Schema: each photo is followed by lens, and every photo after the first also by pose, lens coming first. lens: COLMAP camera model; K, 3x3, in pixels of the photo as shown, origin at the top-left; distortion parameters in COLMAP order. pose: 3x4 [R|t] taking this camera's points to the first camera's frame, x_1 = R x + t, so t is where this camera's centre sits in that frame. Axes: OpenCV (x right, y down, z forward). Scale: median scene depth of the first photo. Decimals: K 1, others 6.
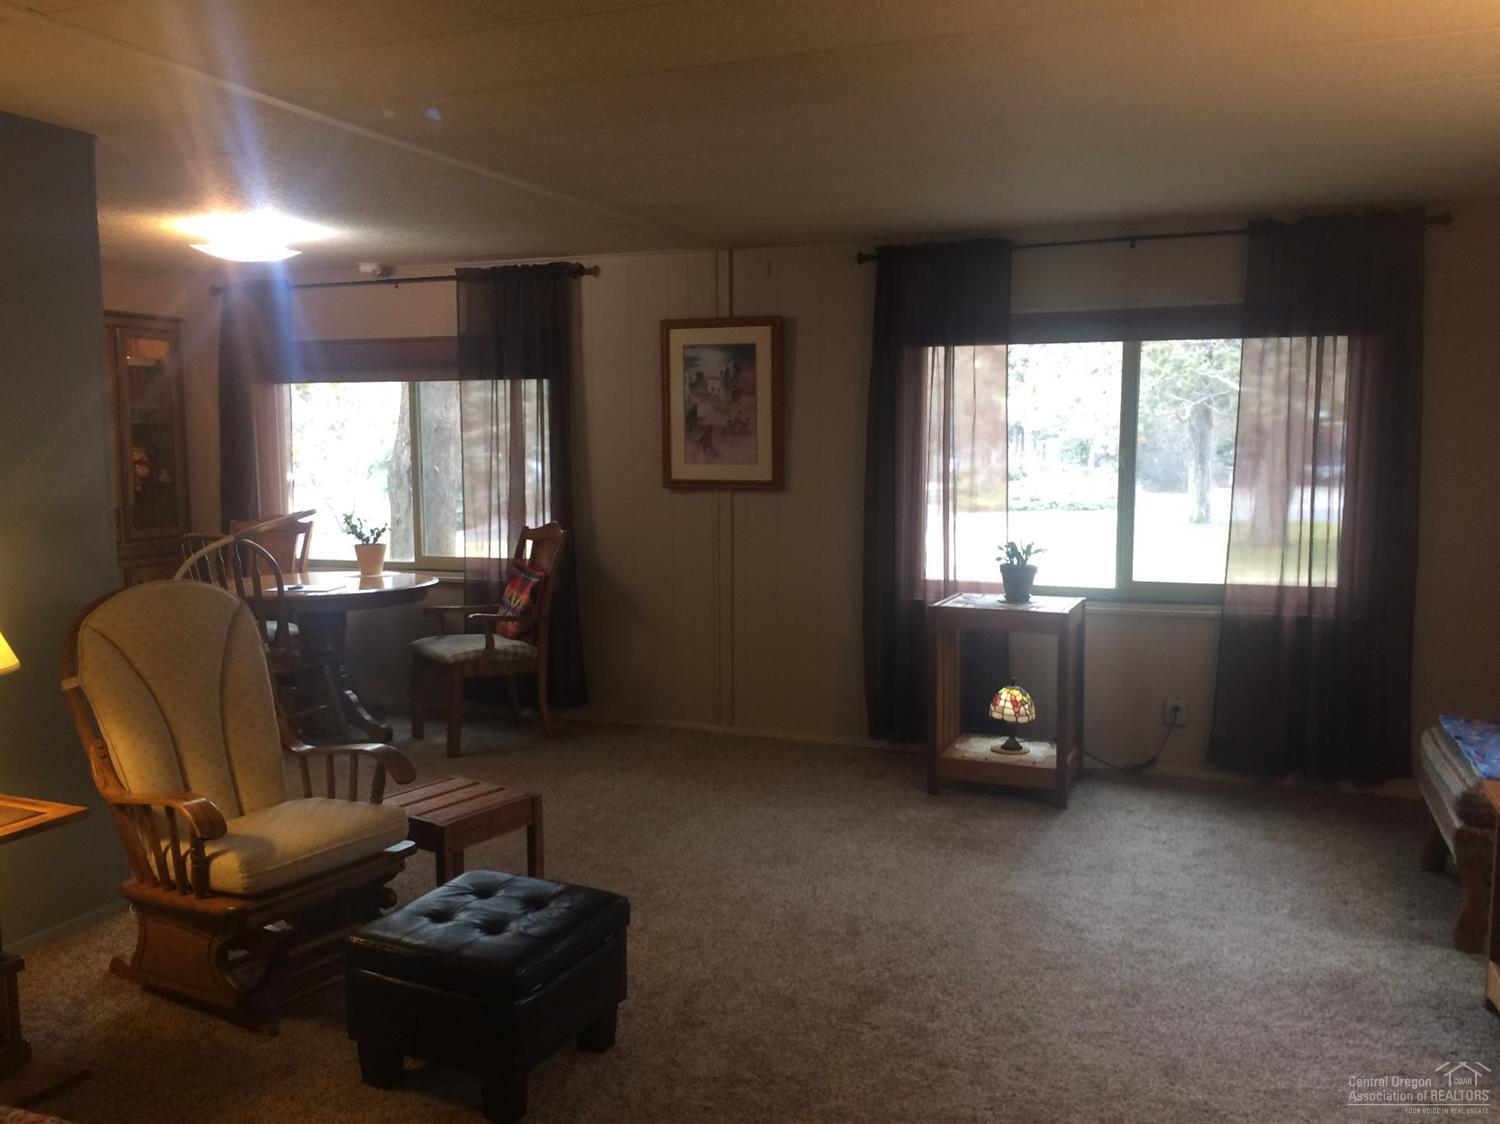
lens RADIAL K [[1274.5, 0, 751.0], [0, 1274.5, 560.8], [0, 0, 1]] dist [0.059567, -0.065993]
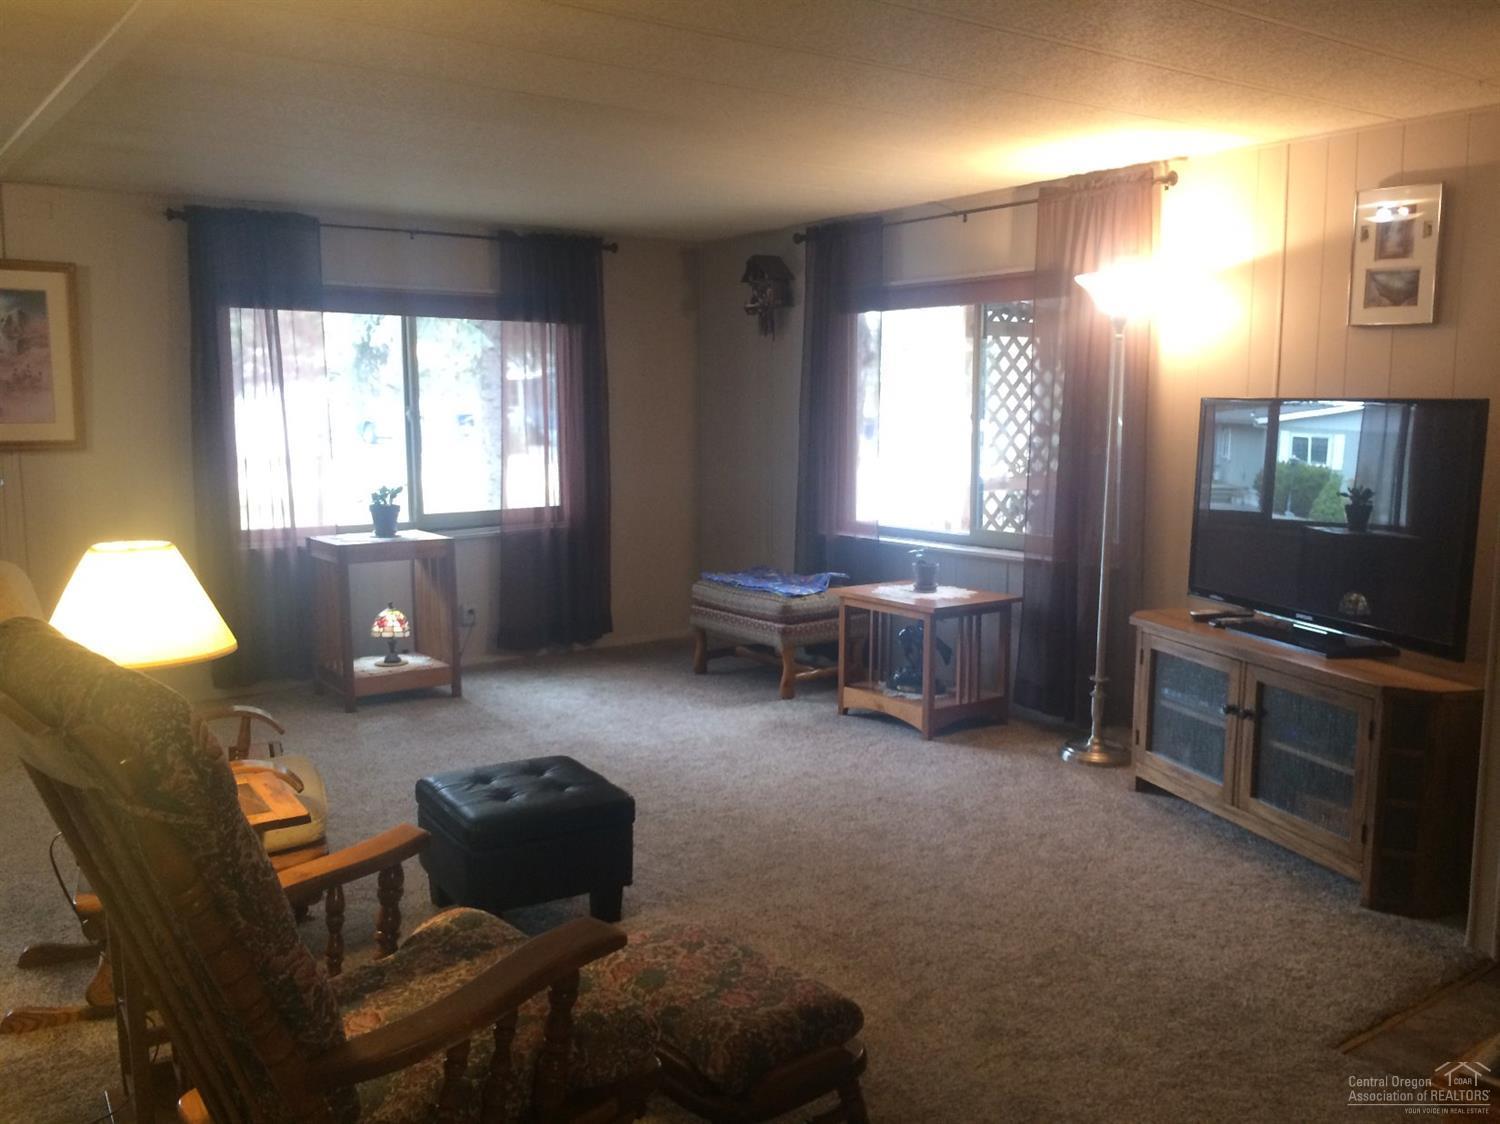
lens RADIAL K [[1274.5, 0, 749.2], [0, 1274.5, 570.1], [0, 0, 1]] dist [0.059567, -0.065993]
pose [[0.531373, -0.111712, 0.839740, -0.598585], [0.081296, 0.993416, 0.080713, -0.005039], [-0.843228, 0.025379, 0.536957, 0.091384]]
